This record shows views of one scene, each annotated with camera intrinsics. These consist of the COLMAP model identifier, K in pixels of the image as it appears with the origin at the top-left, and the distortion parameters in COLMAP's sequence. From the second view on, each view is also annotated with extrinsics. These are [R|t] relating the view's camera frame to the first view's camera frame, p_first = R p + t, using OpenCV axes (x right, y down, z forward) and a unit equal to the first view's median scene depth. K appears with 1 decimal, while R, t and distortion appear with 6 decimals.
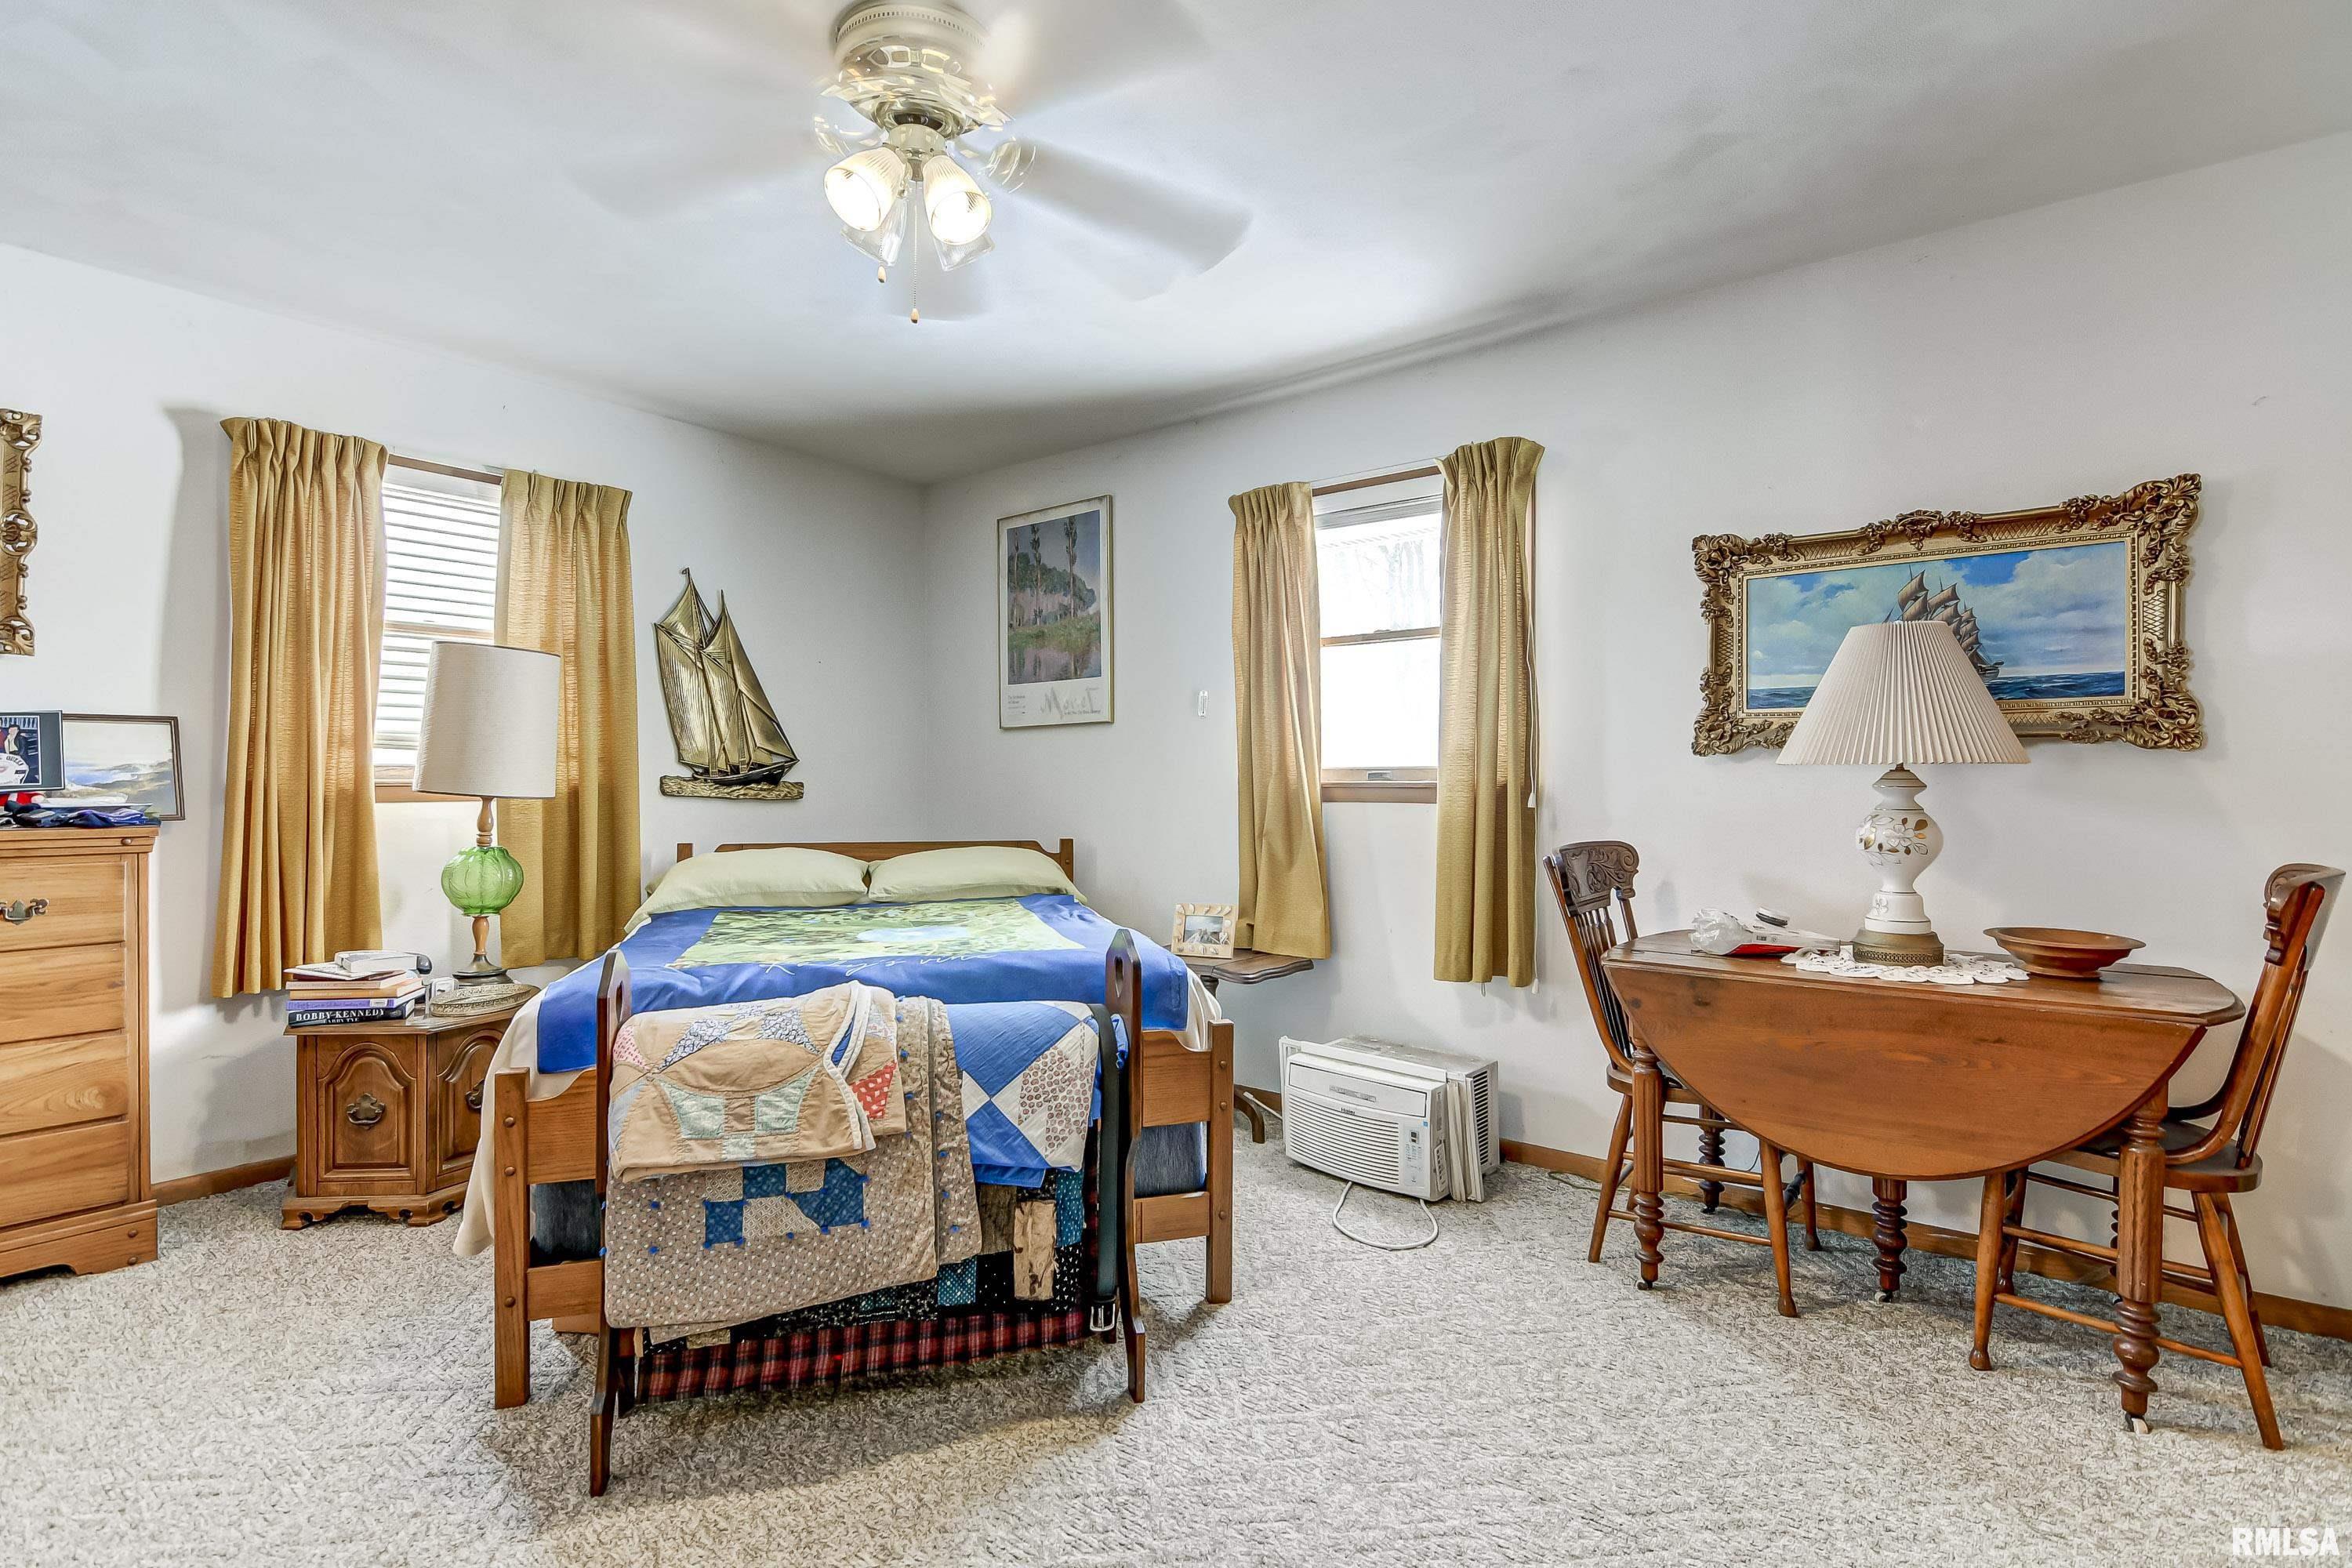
lens RADIAL K [[1102.8, 0, 1179.2], [0, 1102.8, 780.2], [0, 0, 1]] dist [0.002002, 0.000267]
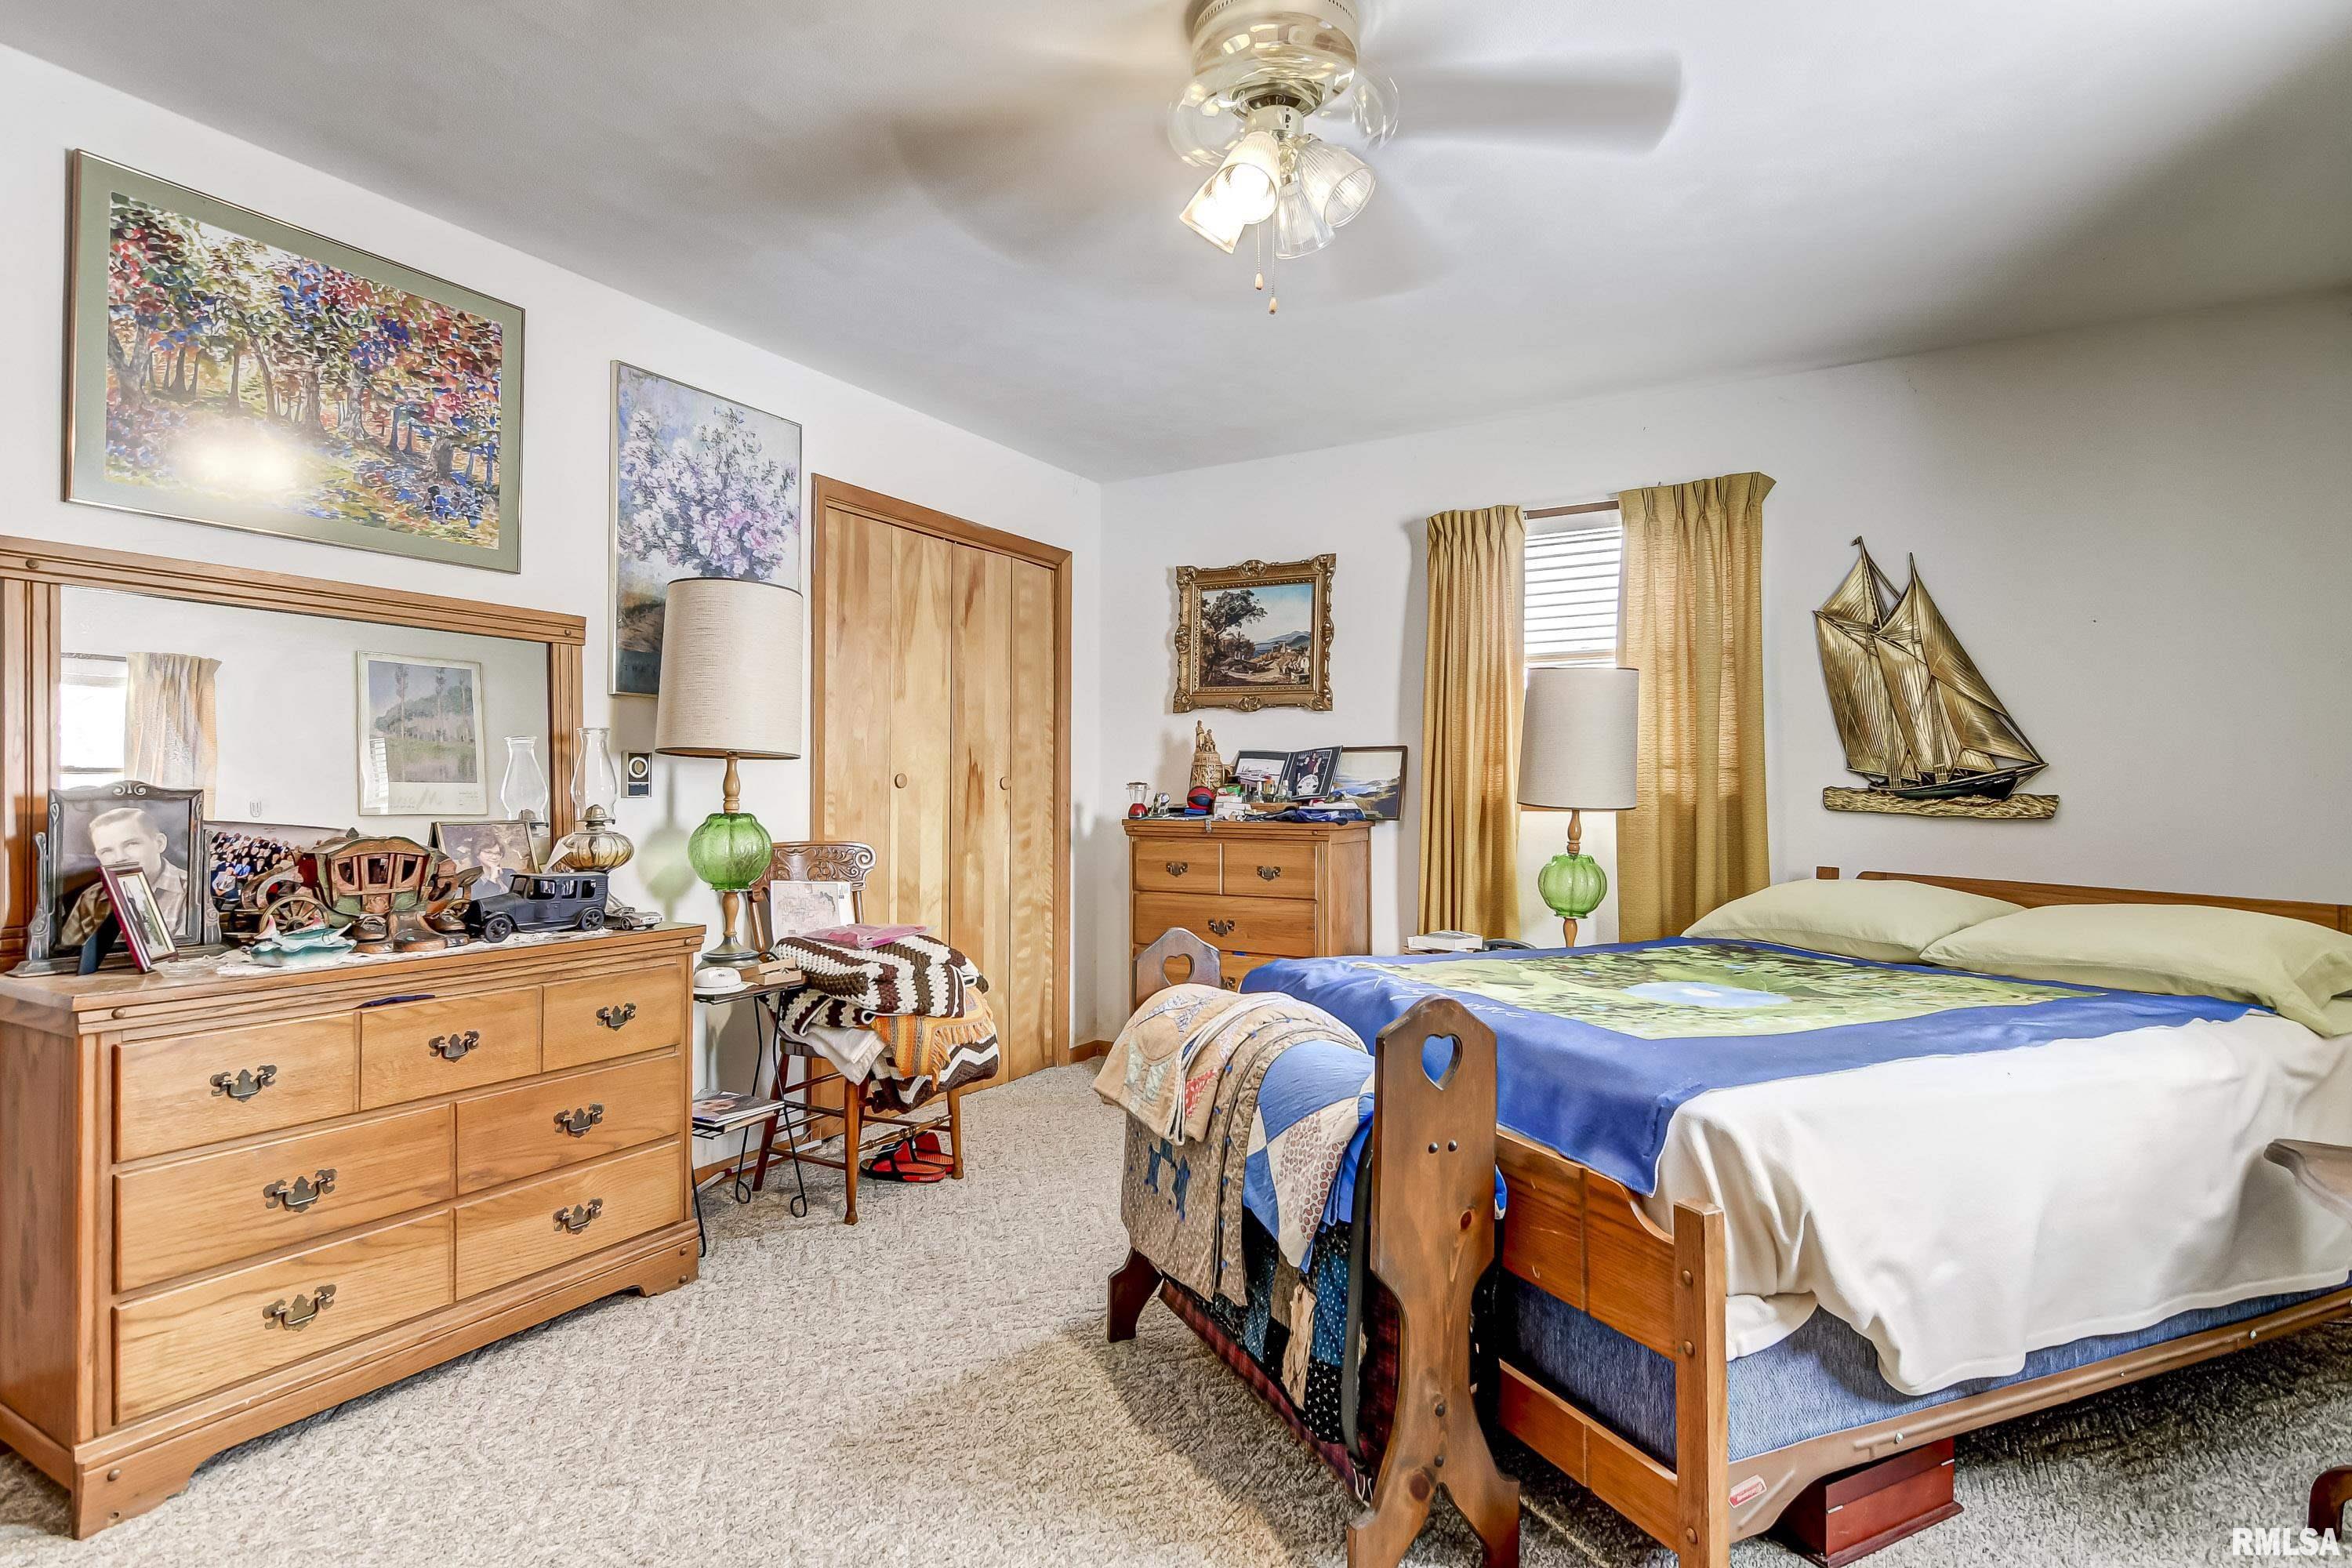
lens RADIAL K [[1173.4, 0, 1180.0], [0, 1173.4, 787.2], [0, 0, 1]] dist [0.000405, -0.000040]
pose [[0.130937, -0.004277, -0.991381, 0.418168], [-0.001857, 0.999988, -0.004559, 0.001230], [0.991389, 0.002438, 0.130928, 0.438469]]
